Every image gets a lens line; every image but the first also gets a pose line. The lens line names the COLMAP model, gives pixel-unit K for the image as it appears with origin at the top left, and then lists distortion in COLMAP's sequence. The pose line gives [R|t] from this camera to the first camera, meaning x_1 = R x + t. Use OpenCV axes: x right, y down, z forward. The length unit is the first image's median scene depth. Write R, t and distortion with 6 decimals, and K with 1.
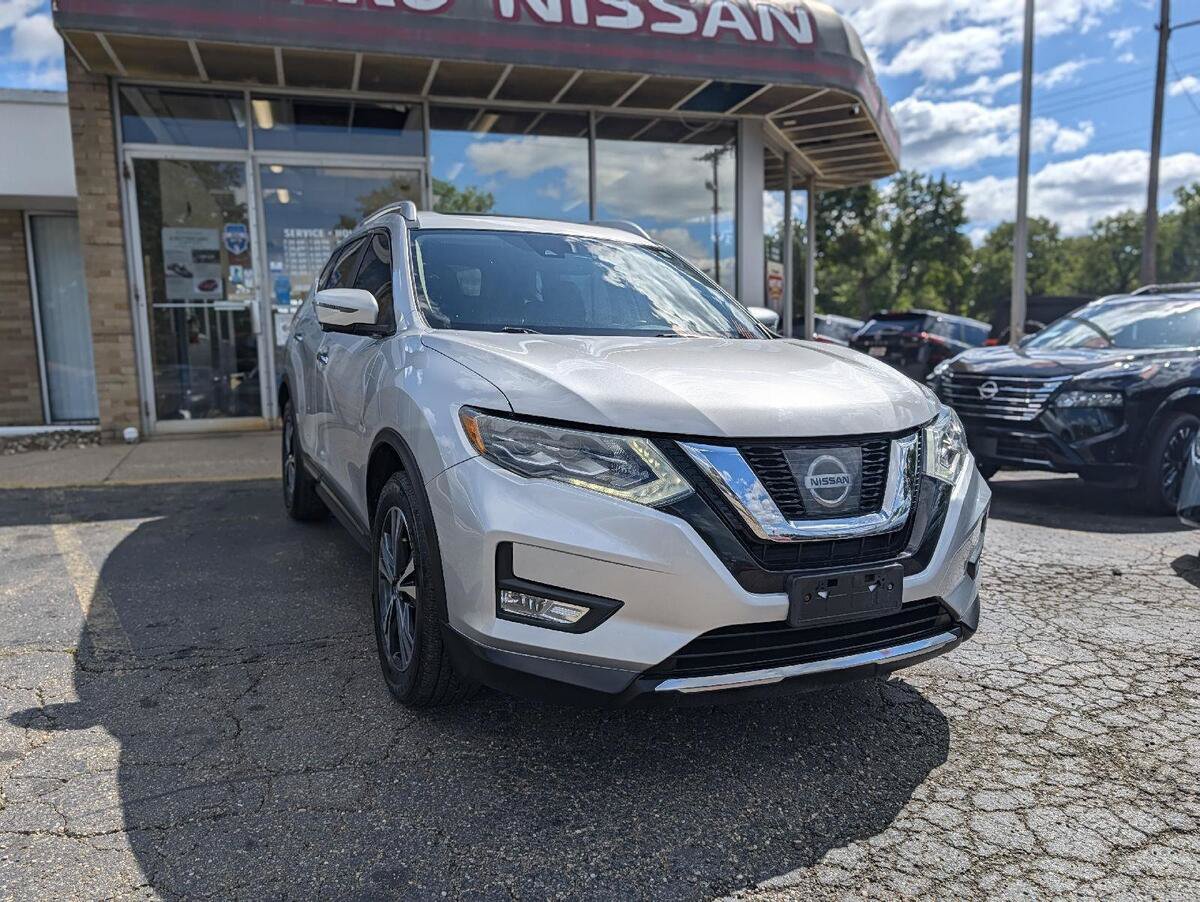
lens RADIAL K [[876.5, 0, 587.5], [0, 876.5, 467.6], [0, 0, 1]] dist [0.011013, -0.008904]
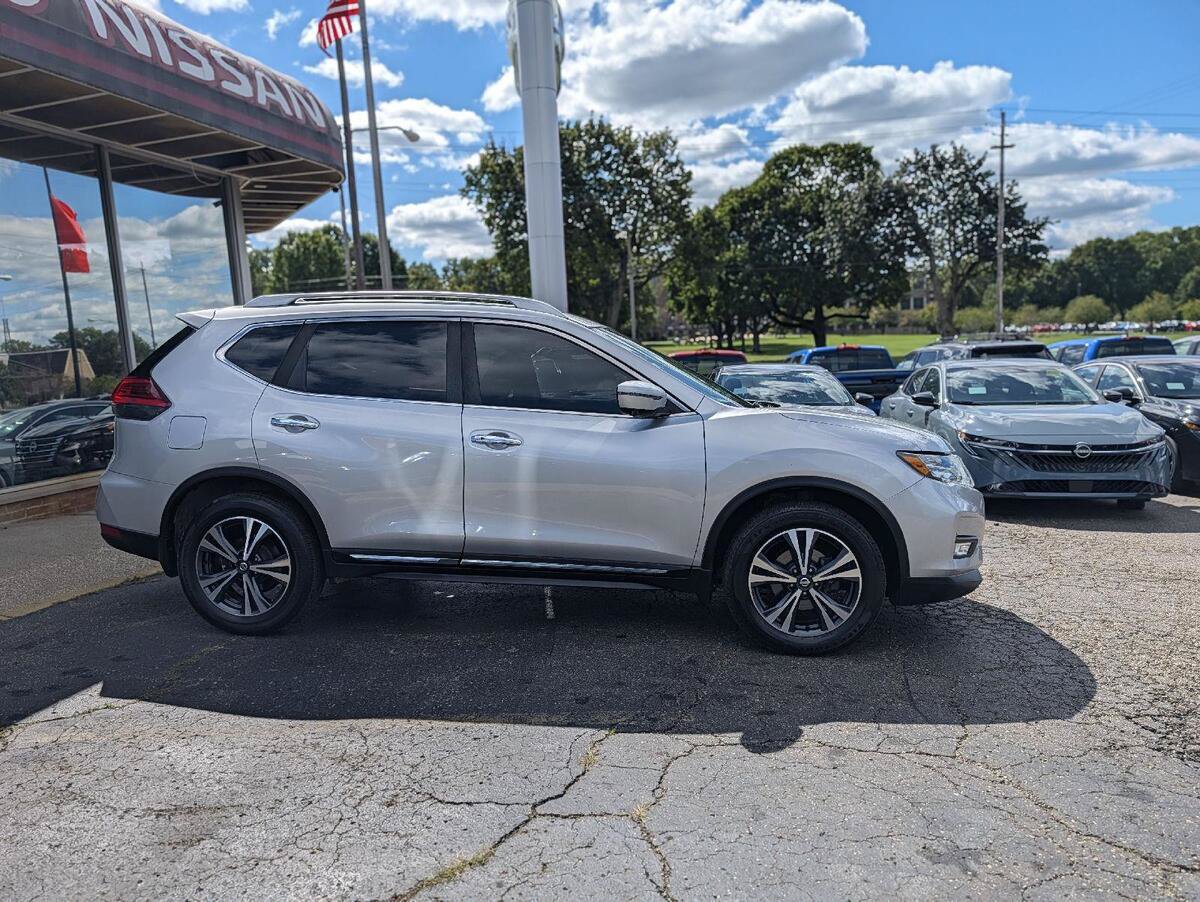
lens RADIAL K [[873.4, 0, 596.4], [0, 873.4, 470.8], [0, 0, 1]] dist [0.002352, -0.001547]
pose [[0.534324, -0.122013, 0.836427, -0.586244], [0.149362, 0.987585, 0.048648, -0.063085], [-0.831979, 0.098937, 0.545914, 0.169593]]
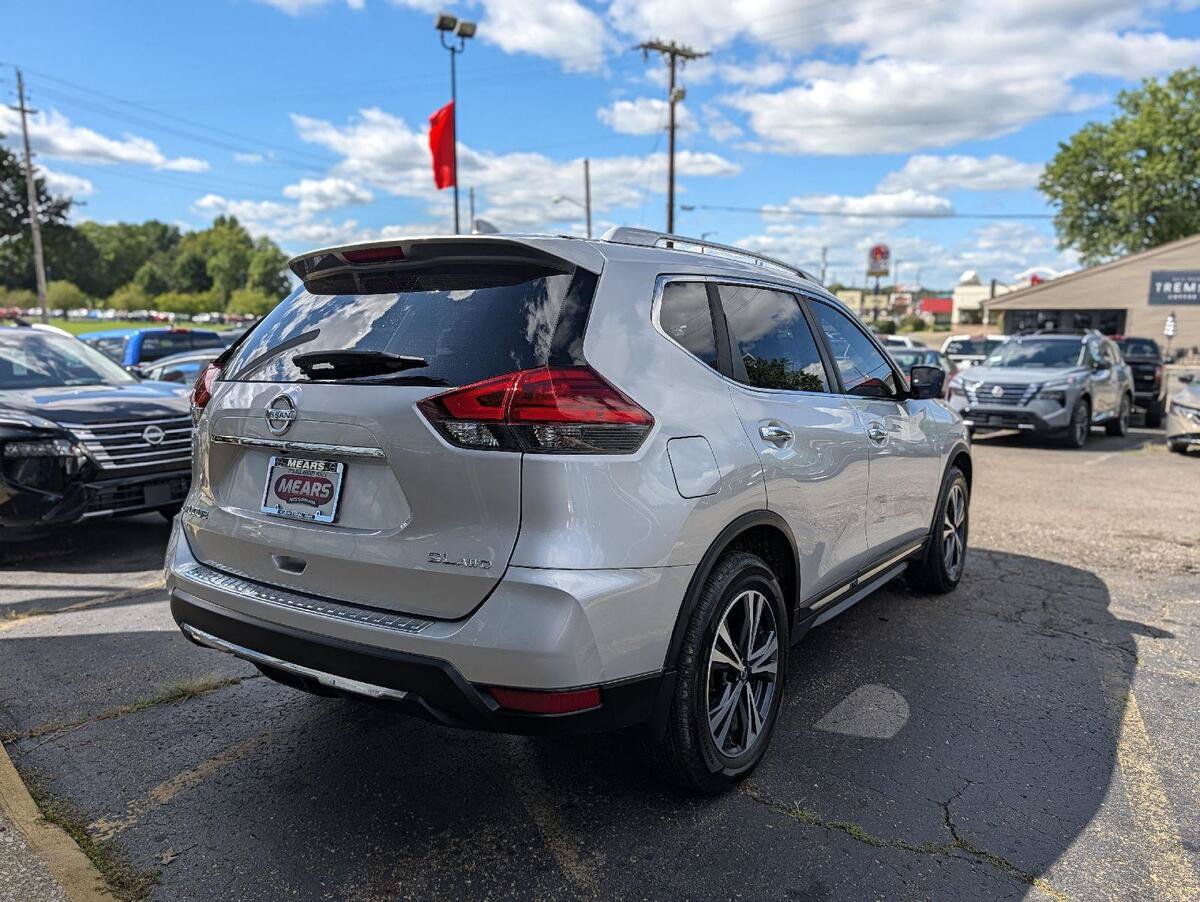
lens RADIAL K [[864.3, 0, 589.5], [0, 864.3, 467.5], [0, 0, 1]] dist [0.028333, -0.022380]
pose [[-0.500236, -0.133314, 0.855565, -0.495012], [0.123698, 0.966940, 0.222993, -0.175279], [-0.857008, 0.217381, -0.467208, 0.890006]]
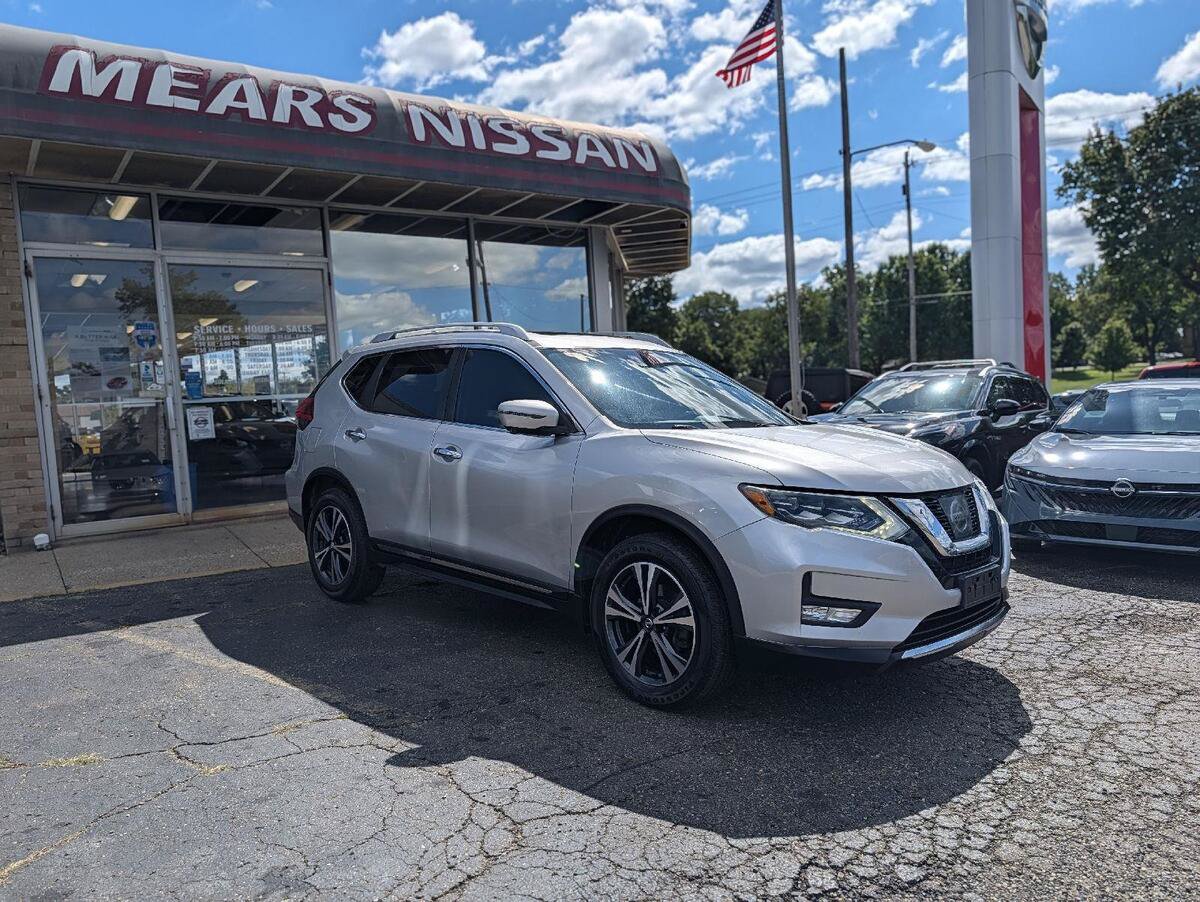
lens RADIAL K [[876.5, 0, 587.5], [0, 876.5, 467.6], [0, 0, 1]] dist [0.011013, -0.008904]
pose [[0.948948, -0.058207, 0.310016, -0.255086], [0.081705, 0.994641, -0.063348, -0.008037], [-0.304667, 0.085444, 0.948619, -0.092778]]
